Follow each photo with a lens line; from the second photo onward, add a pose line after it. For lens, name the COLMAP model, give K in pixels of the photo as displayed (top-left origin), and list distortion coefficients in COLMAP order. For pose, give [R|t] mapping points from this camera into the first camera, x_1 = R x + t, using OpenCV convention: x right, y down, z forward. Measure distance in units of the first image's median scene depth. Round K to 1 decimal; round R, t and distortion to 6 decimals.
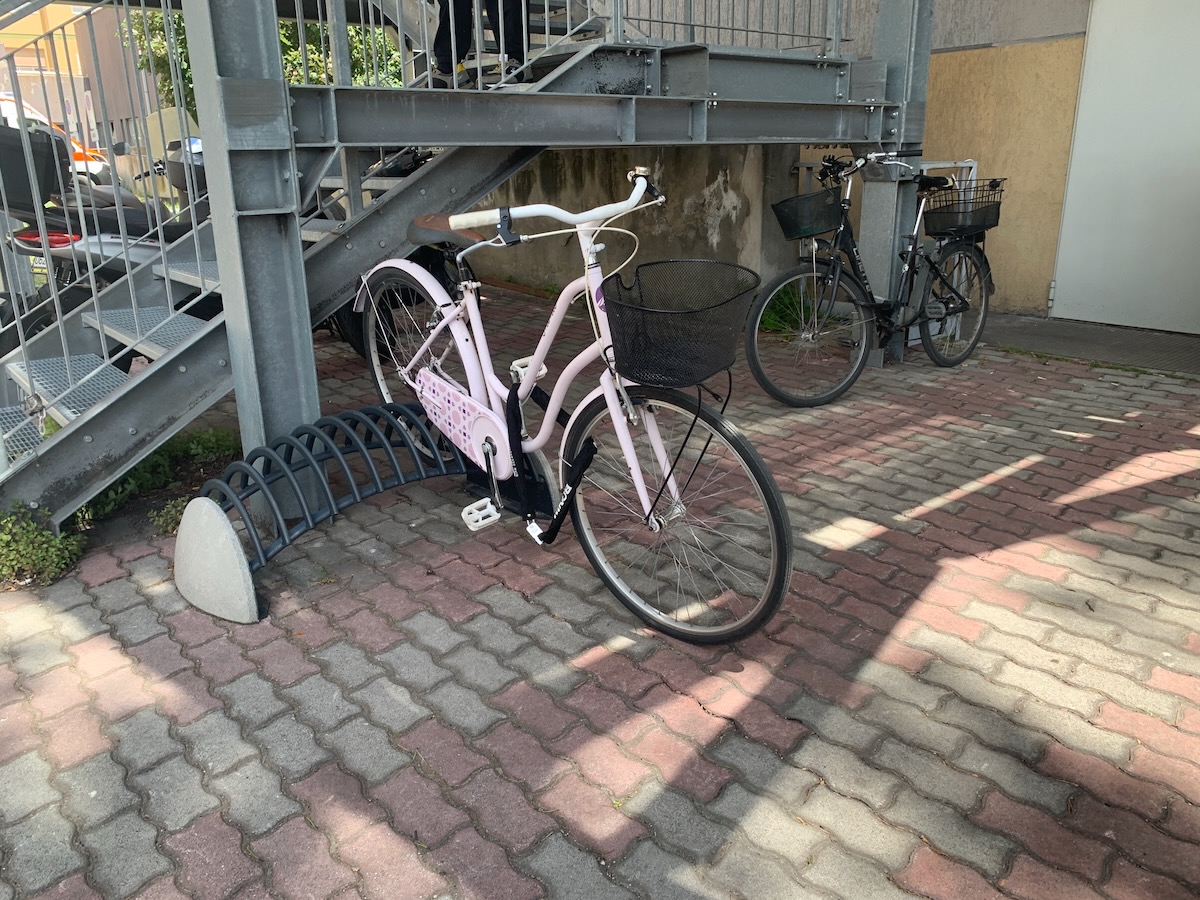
lens RADIAL K [[916.6, 0, 593.6], [0, 916.6, 447.0], [0, 0, 1]] dist [0.004295, -0.002733]
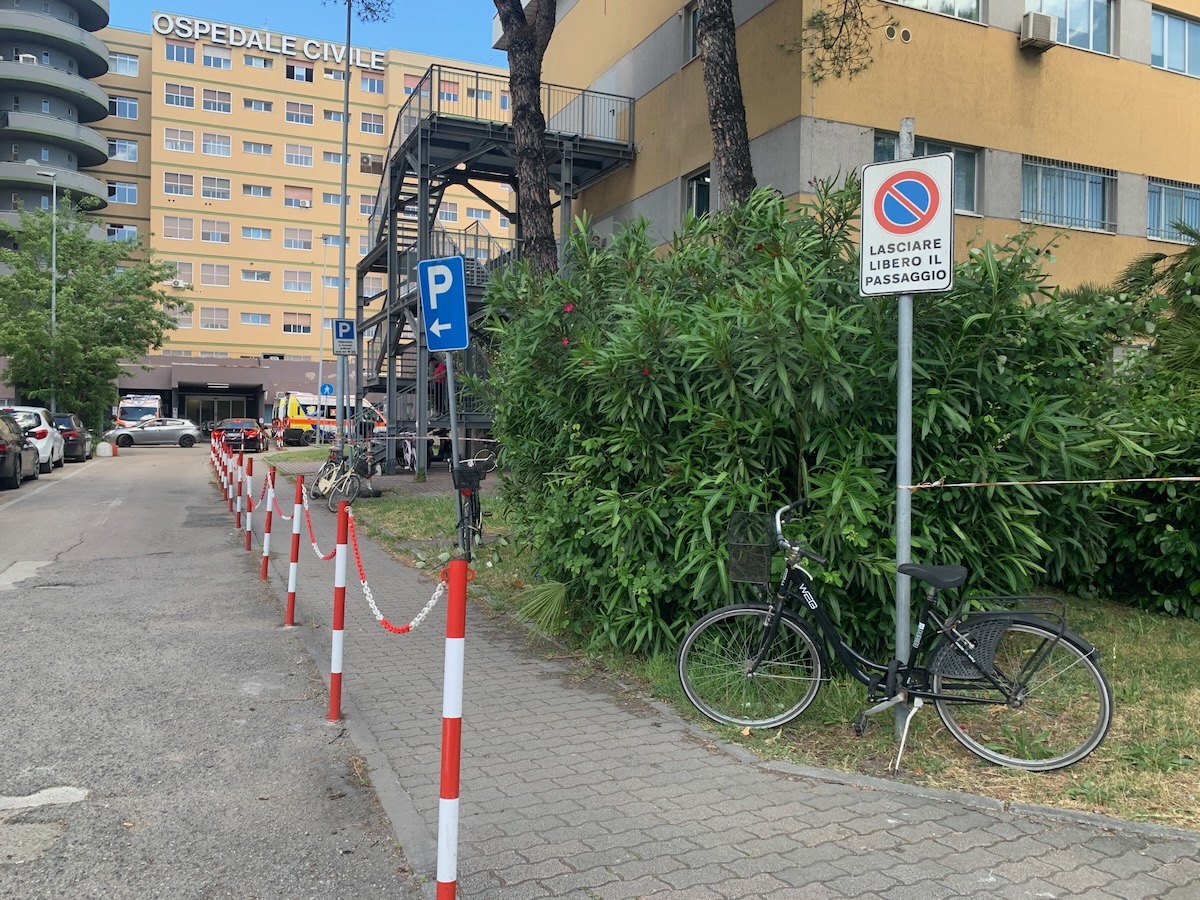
lens RADIAL K [[916.6, 0, 593.6], [0, 916.6, 447.0], [0, 0, 1]] dist [0.004295, -0.002733]
pose [[0.961061, 0.037120, -0.273833, 2.655936], [-0.114182, 0.955731, -0.271184, 1.370374], [0.251645, 0.291891, 0.922754, -4.460084]]
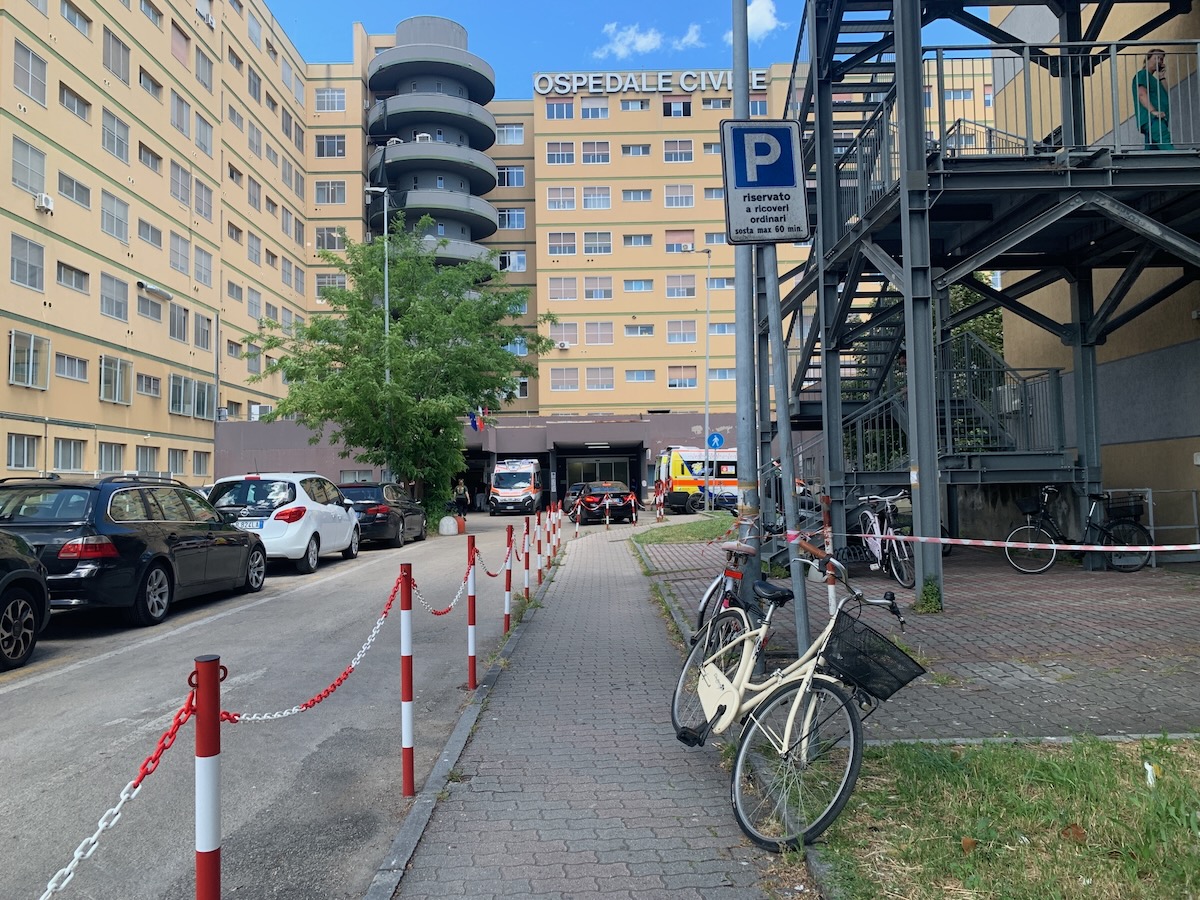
lens RADIAL K [[916.6, 0, 593.6], [0, 916.6, 447.0], [0, 0, 1]] dist [0.004295, -0.002733]
pose [[0.767832, -0.025168, -0.640157, 1.124911], [-0.192253, 0.944122, -0.267716, 0.651531], [0.611124, 0.328633, 0.720089, -2.126120]]
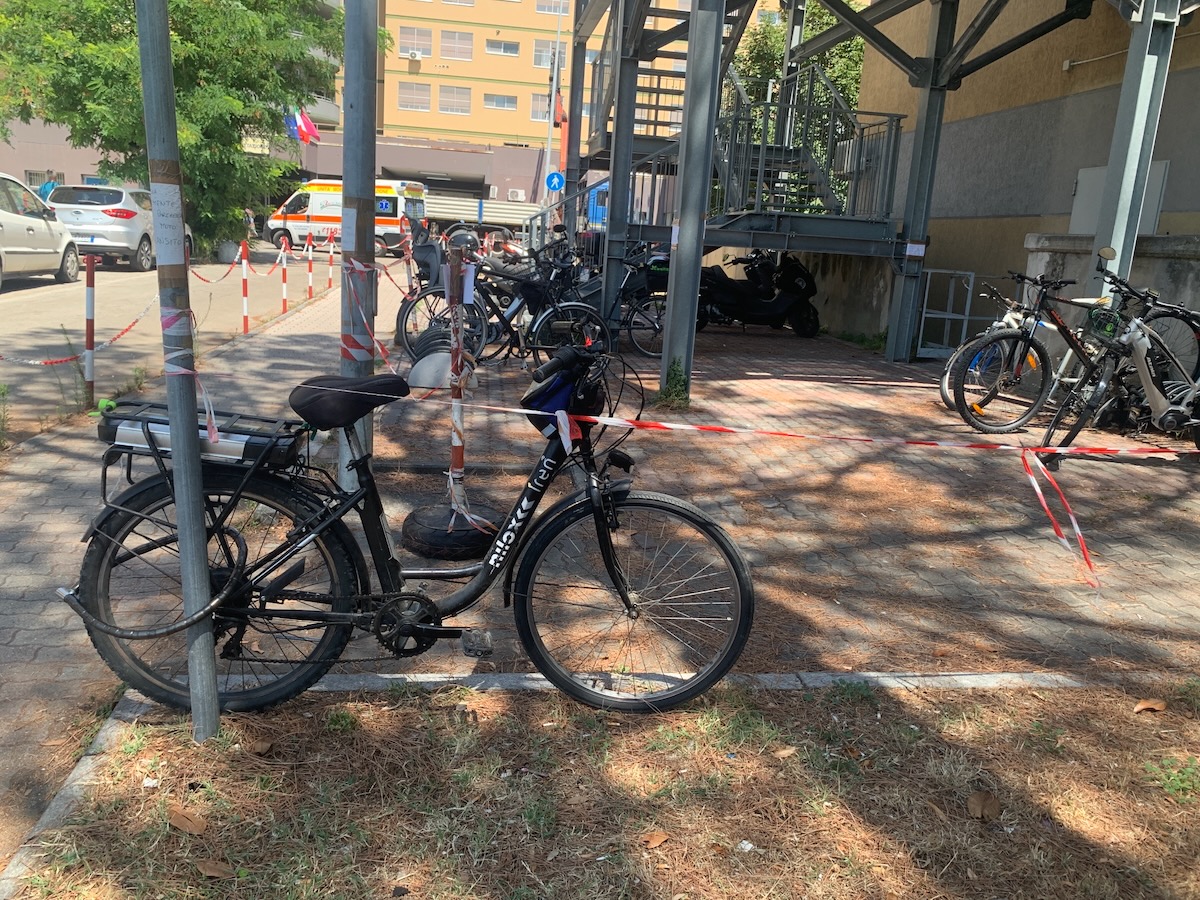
lens RADIAL K [[916.6, 0, 593.6], [0, 916.6, 447.0], [0, 0, 1]] dist [0.004295, -0.002733]
pose [[0.845392, 0.189121, -0.499546, 1.076594], [-0.236455, 0.971098, -0.032513, 0.433034], [0.478959, 0.145606, 0.865677, -1.460489]]
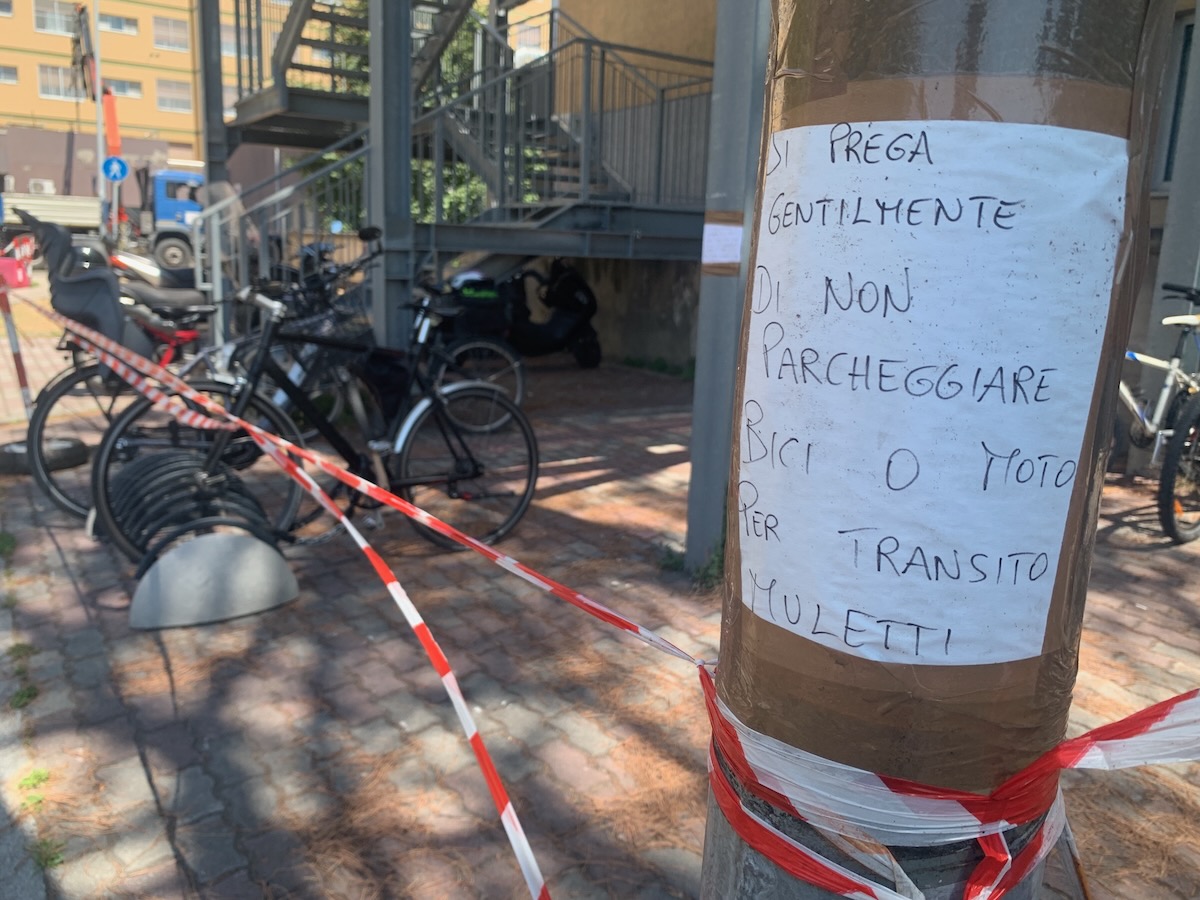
lens RADIAL K [[916.6, 0, 593.6], [0, 916.6, 447.0], [0, 0, 1]] dist [0.004295, -0.002733]
pose [[0.994094, 0.074282, -0.079120, 0.217956], [-0.082119, 0.991501, -0.100907, 0.231831], [0.070952, 0.106808, 0.991745, -0.770748]]
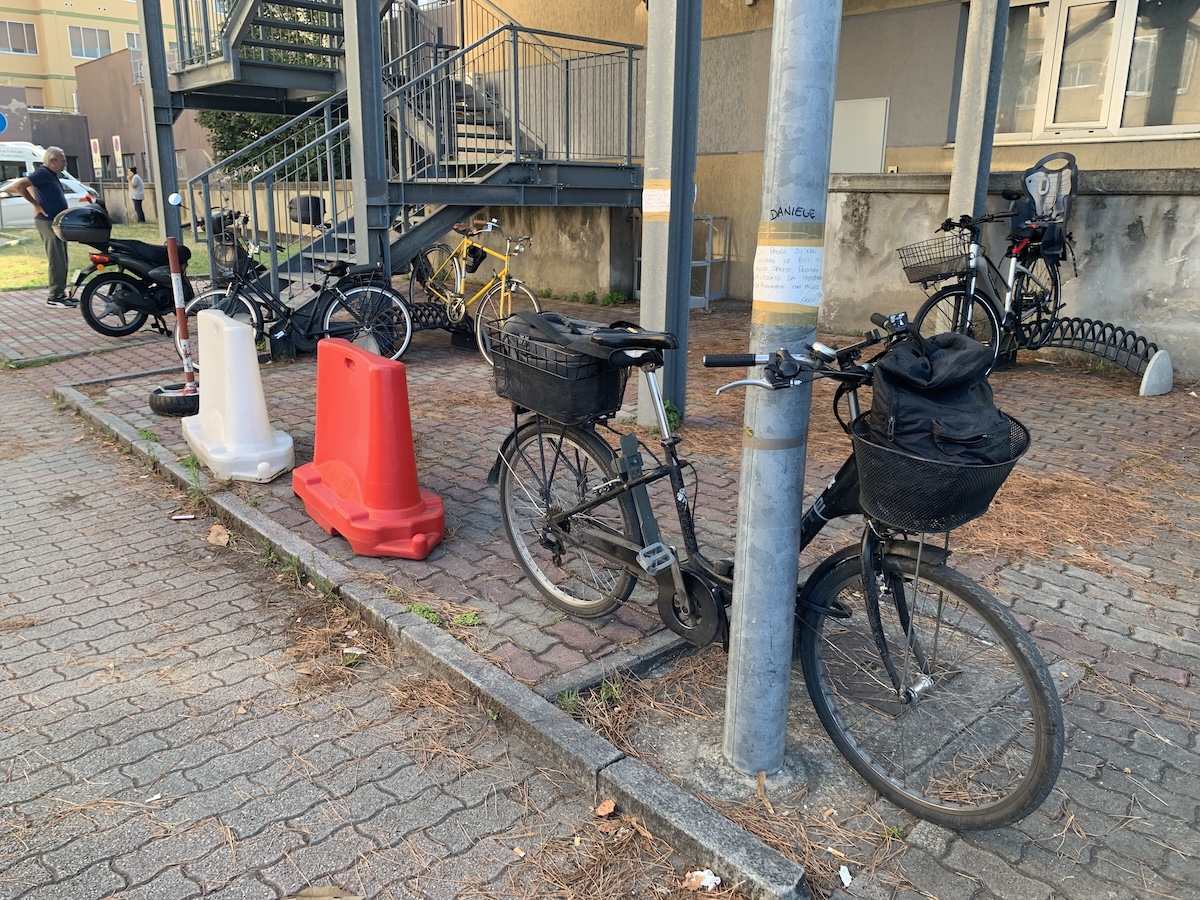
lens RADIAL K [[916.6, 0, 593.6], [0, 916.6, 447.0], [0, 0, 1]] dist [0.004295, -0.002733]
pose [[0.995826, 0.006093, 0.091063, 0.026368], [-0.001563, 0.998761, -0.049735, 0.364264], [-0.091253, 0.049385, 0.994602, -1.186932]]
